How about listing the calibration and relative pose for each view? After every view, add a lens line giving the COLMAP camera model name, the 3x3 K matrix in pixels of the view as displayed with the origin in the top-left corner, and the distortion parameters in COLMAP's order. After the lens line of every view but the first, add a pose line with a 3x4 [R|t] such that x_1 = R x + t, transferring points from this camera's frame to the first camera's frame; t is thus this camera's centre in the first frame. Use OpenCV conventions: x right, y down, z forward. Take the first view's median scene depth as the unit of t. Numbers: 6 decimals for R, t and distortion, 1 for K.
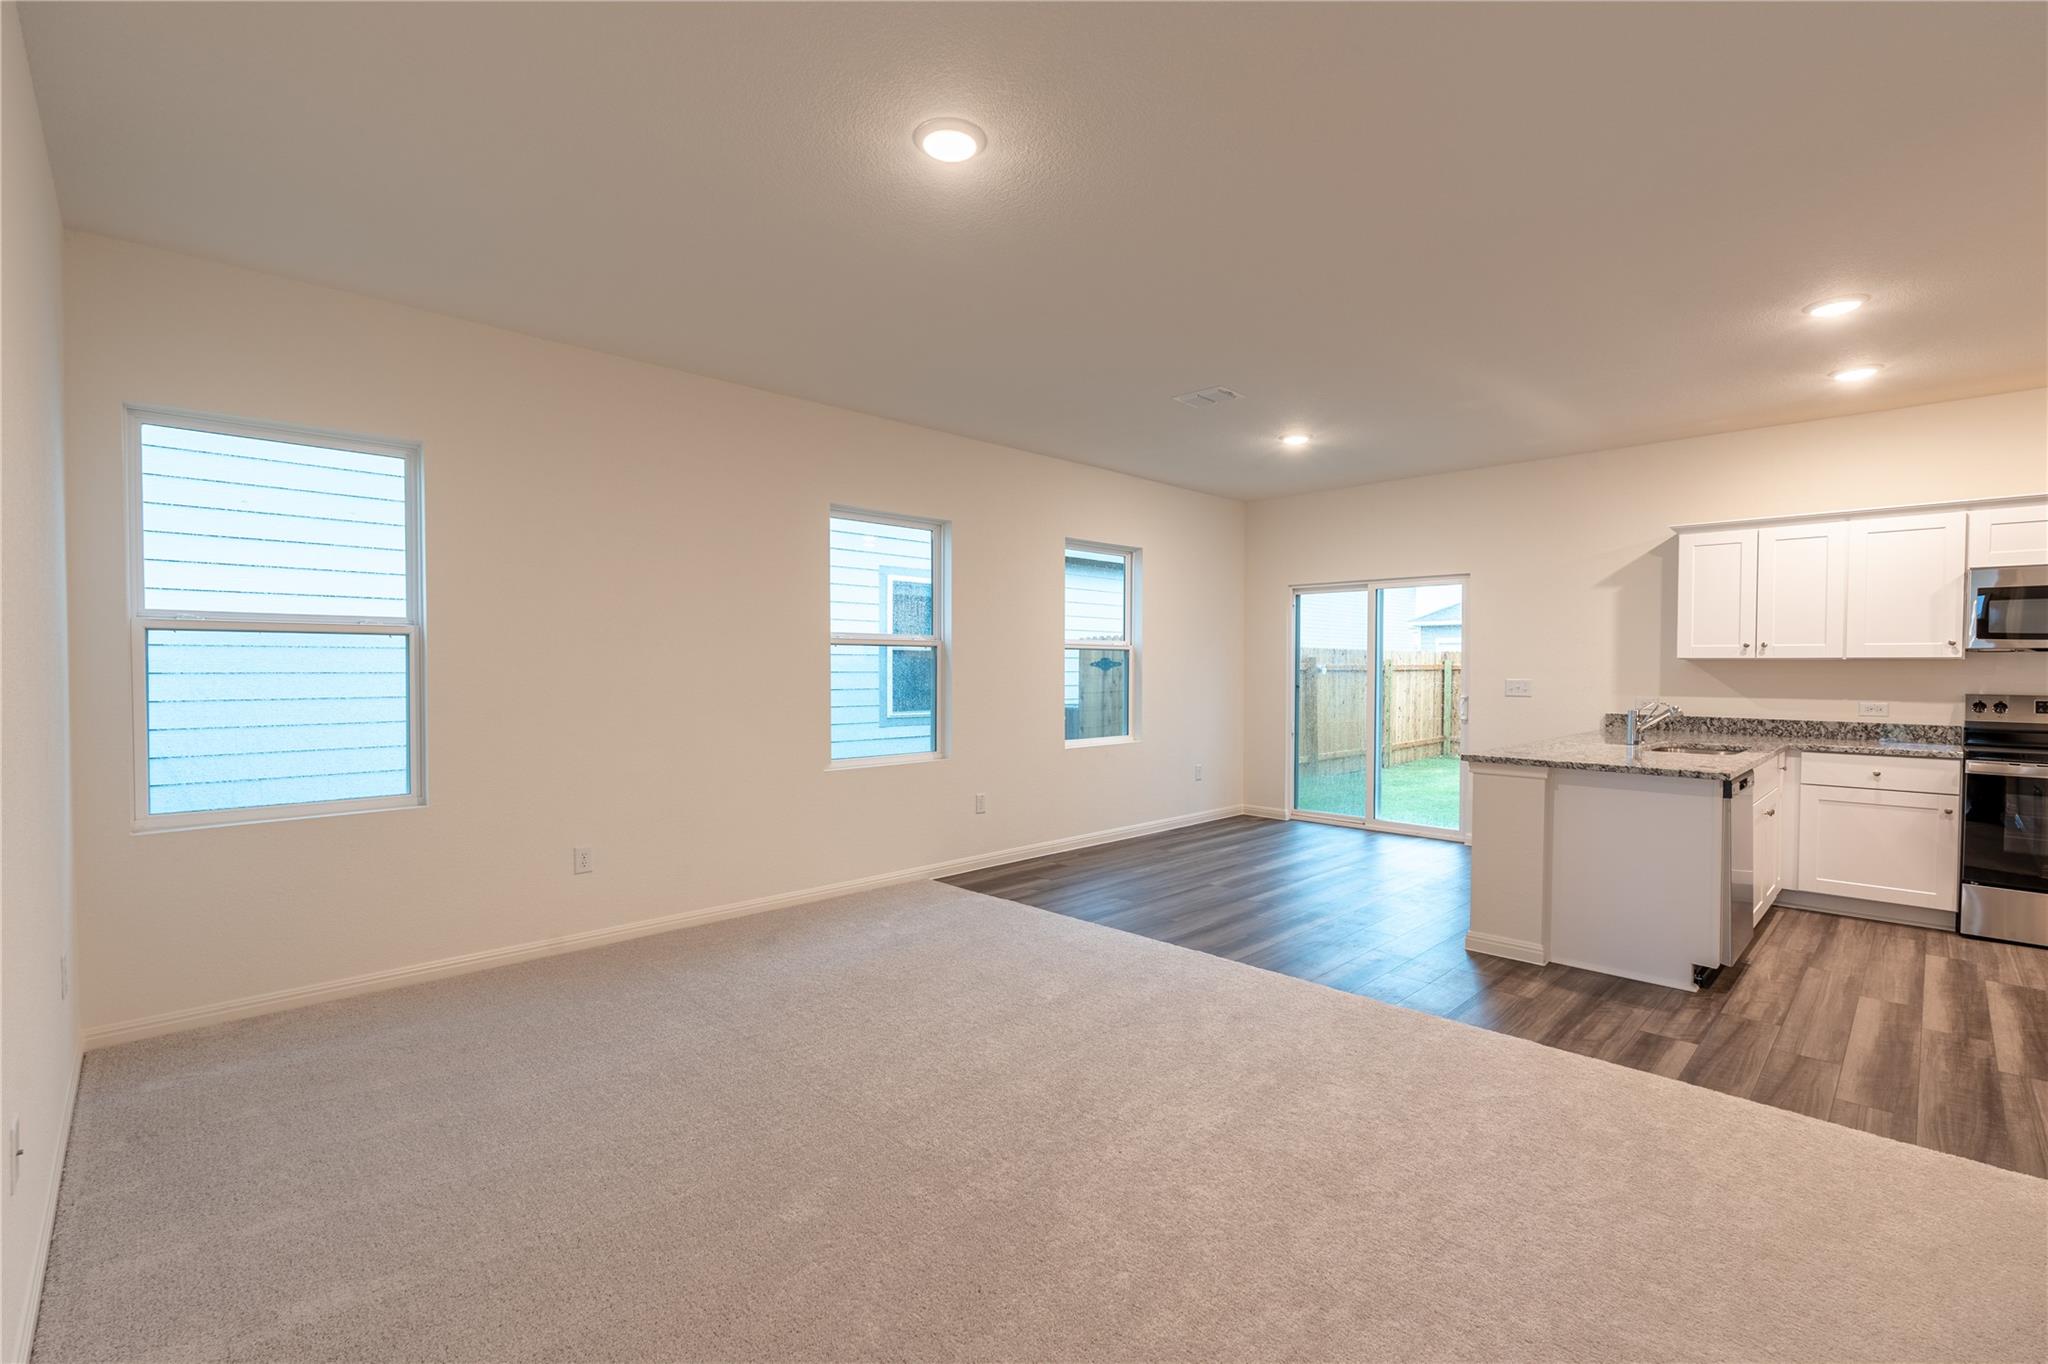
lens RADIAL K [[901.6, 0, 1026.3], [0, 901.6, 687.2], [0, 0, 1]] dist [-0.002656, -0.000201]
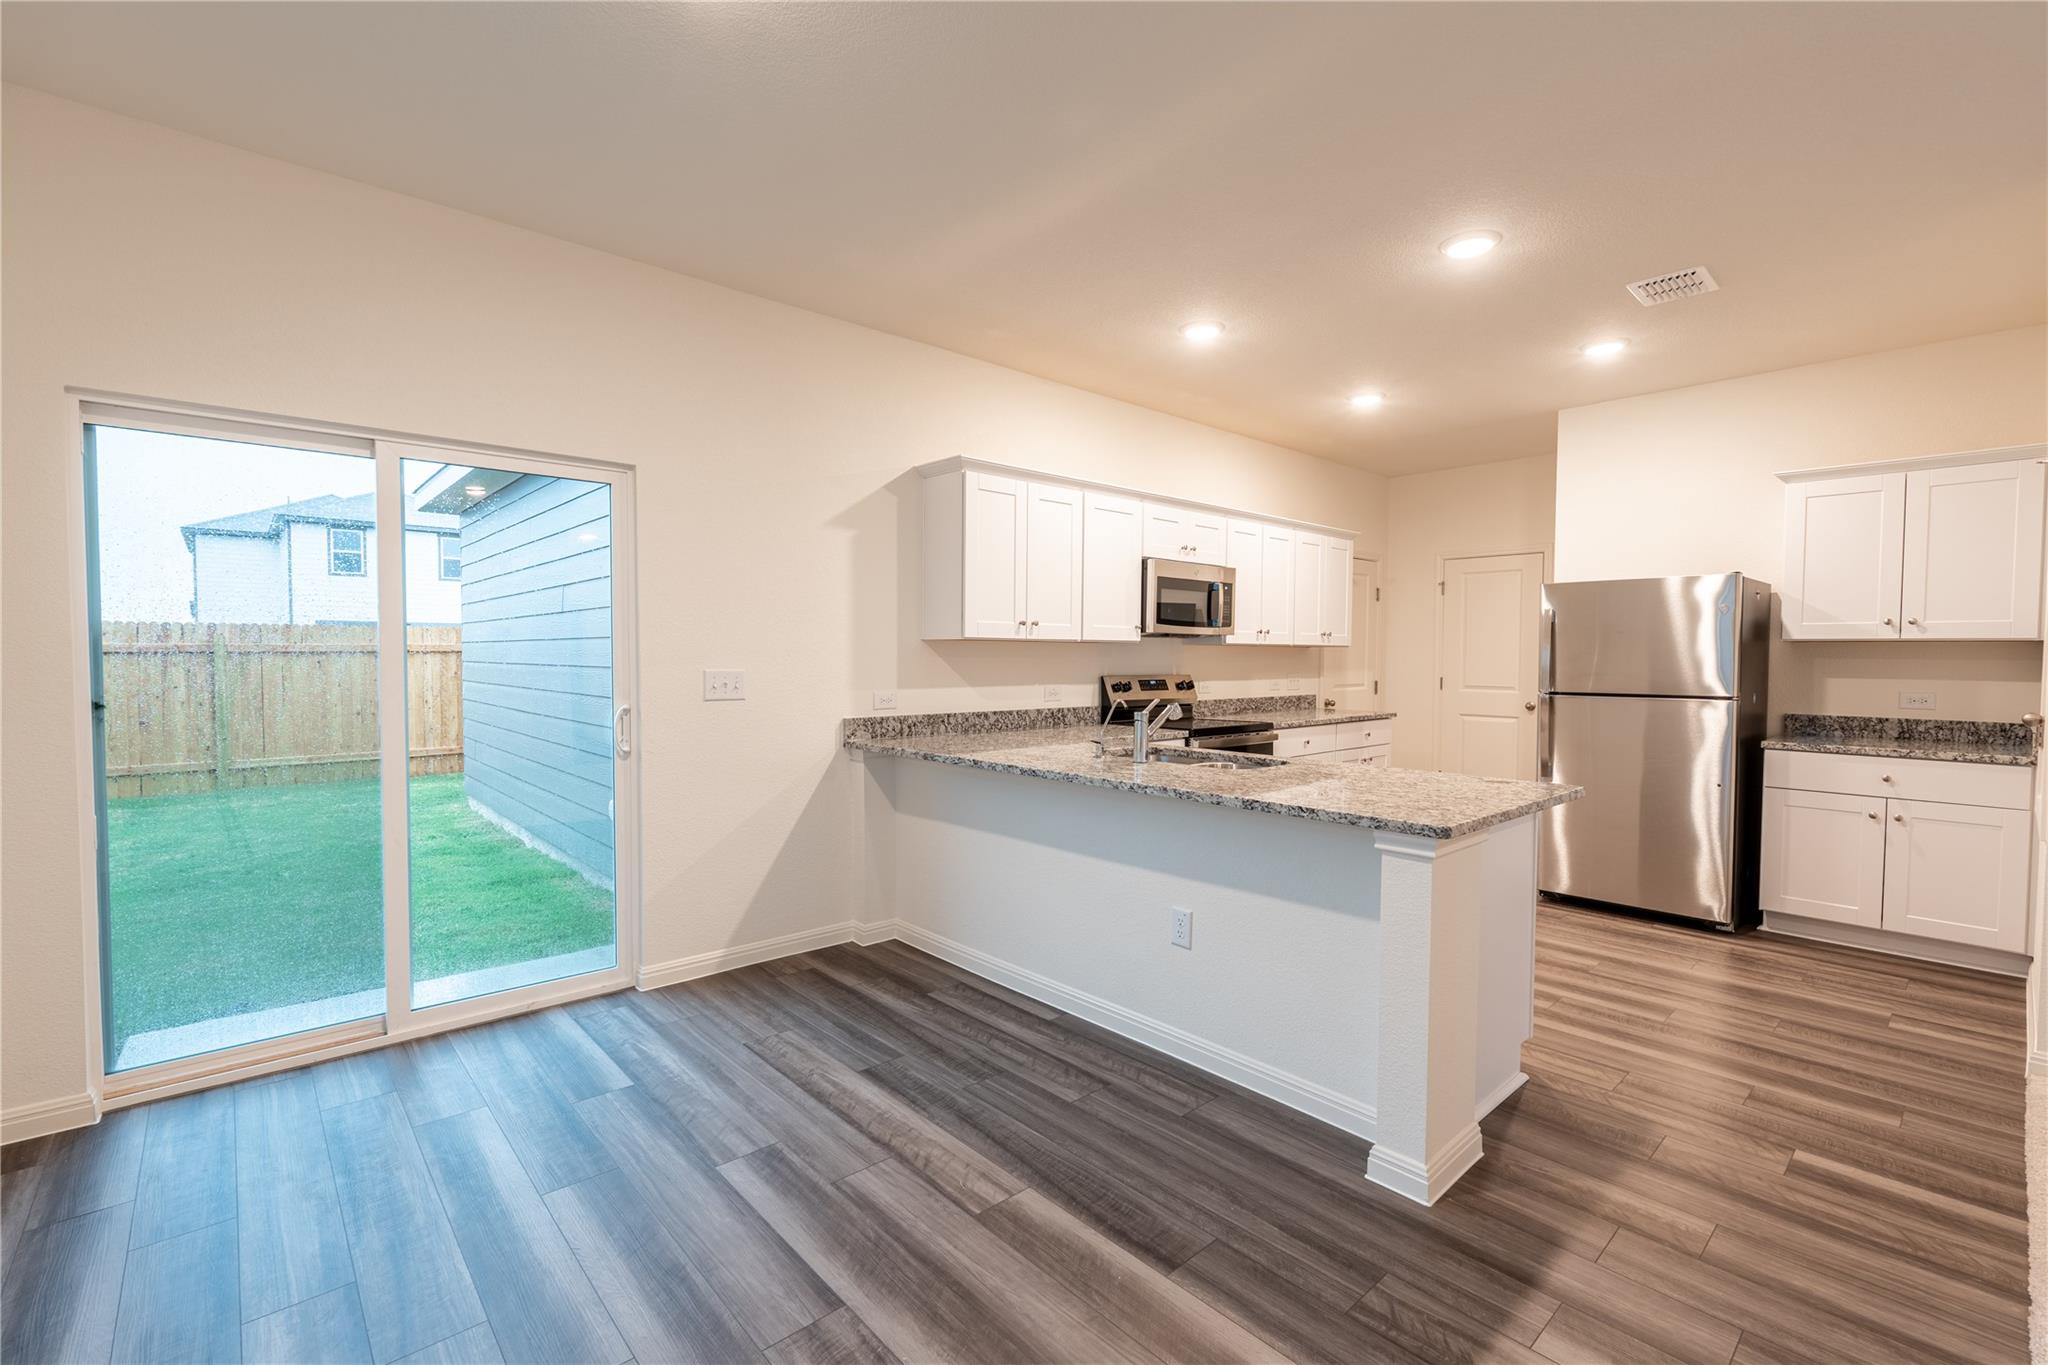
lens RADIAL K [[892.5, 0, 1025.1], [0, 892.5, 685.7], [0, 0, 1]] dist [-0.003326, 0.000345]
pose [[0.045539, -0.038141, 0.998234, -0.011864], [0.018722, 0.999128, 0.037321, -0.023084], [-0.998787, 0.016989, 0.046214, 1.116361]]
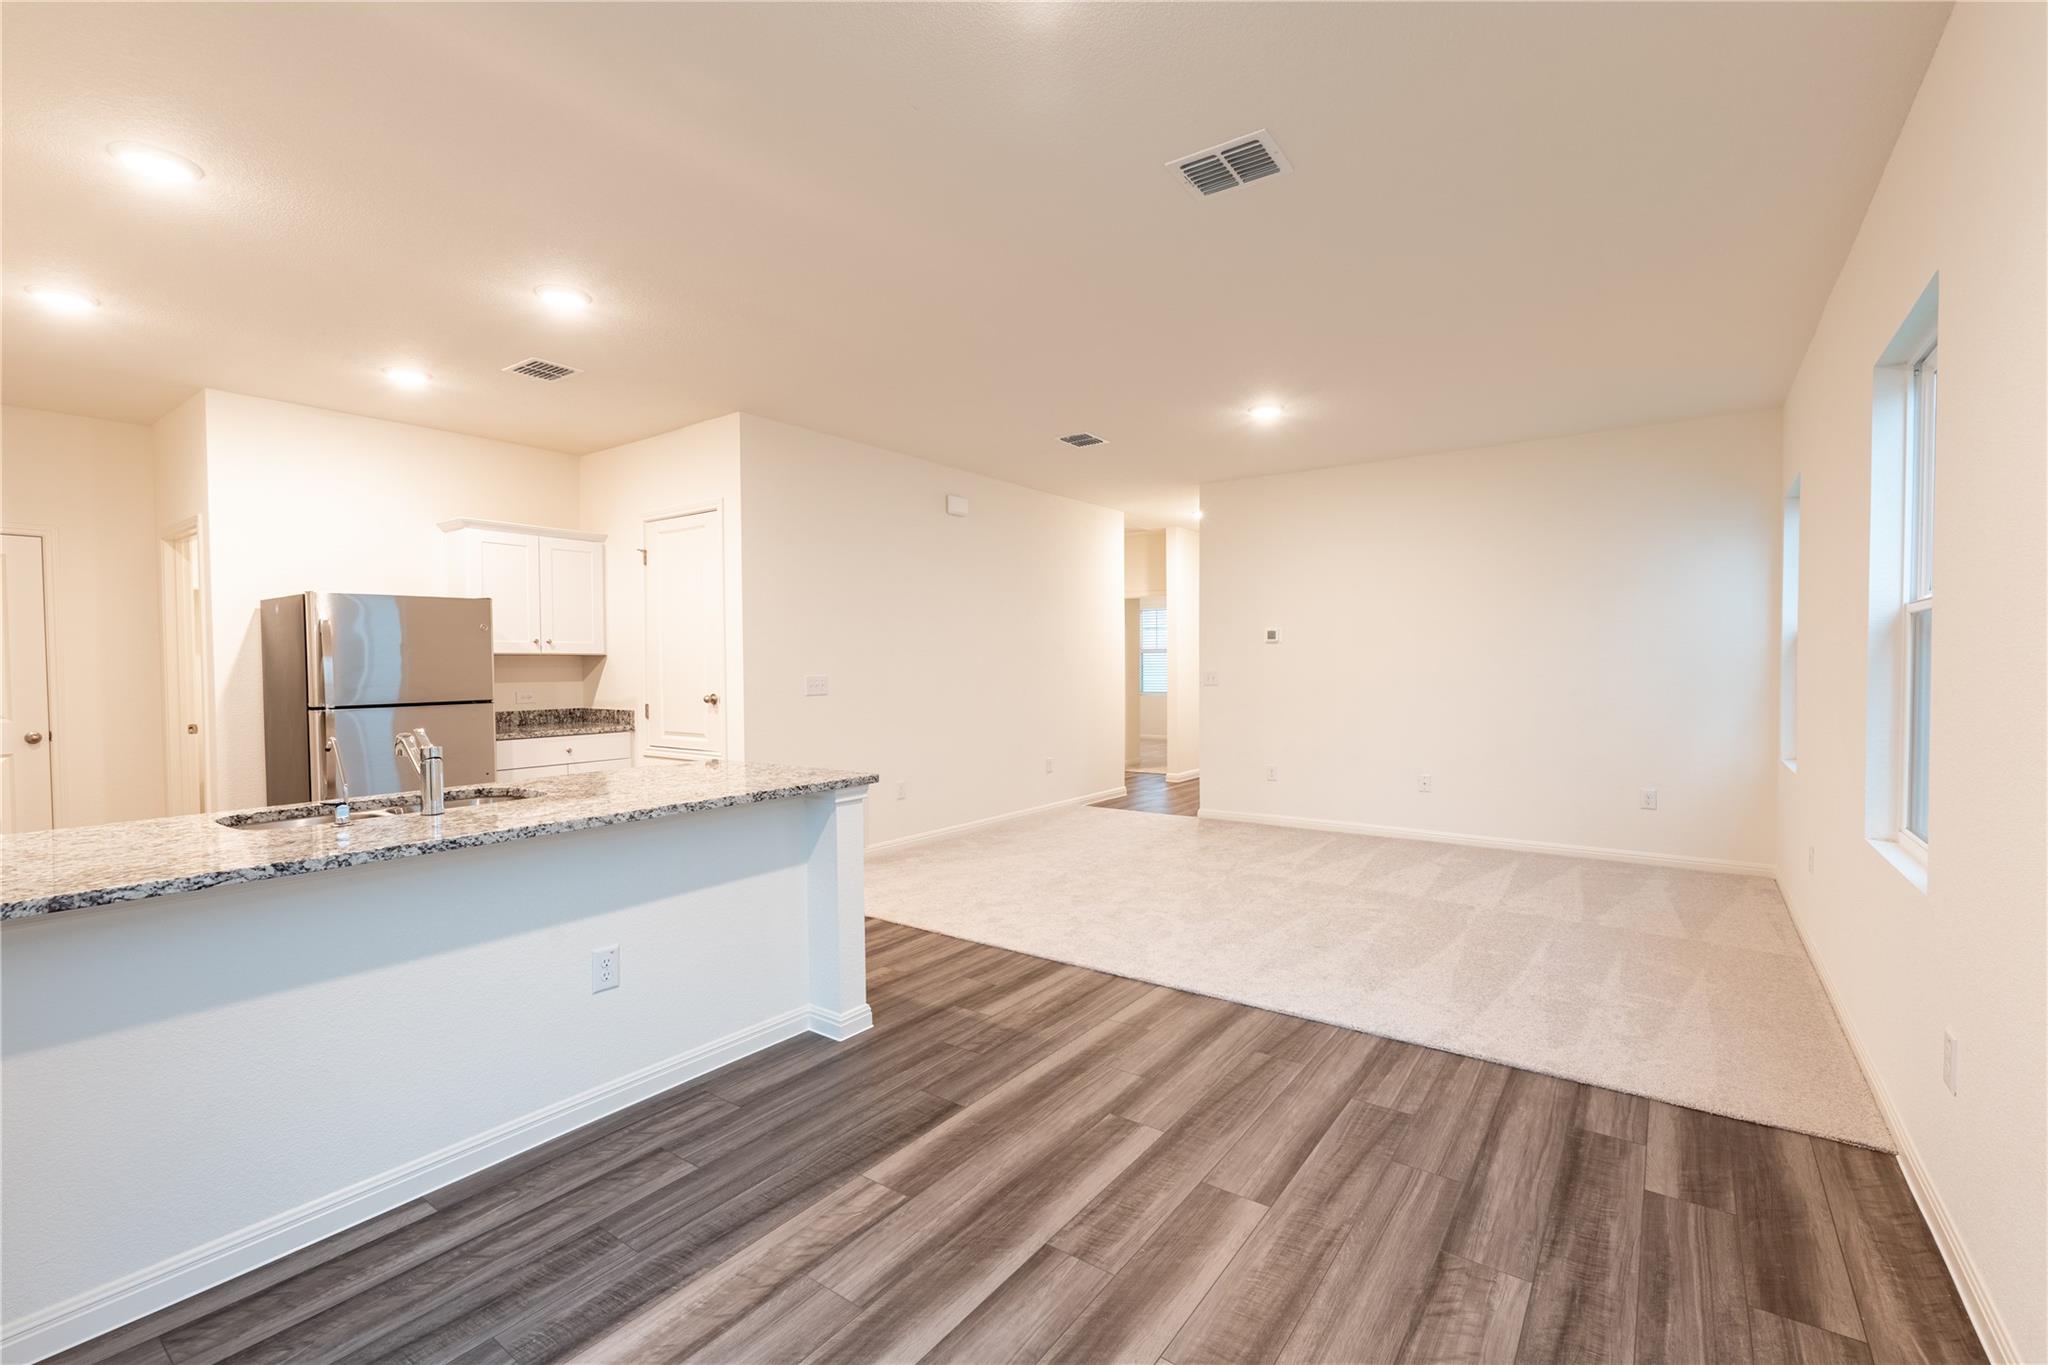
lens RADIAL K [[892.5, 0, 1025.1], [0, 892.5, 685.7], [0, 0, 1]] dist [-0.003326, 0.000345]
pose [[-0.986755, 0.009019, -0.161964, 0.446736], [0.001180, 0.998826, 0.048433, -0.035073], [0.162211, 0.047600, -0.985607, 1.640284]]
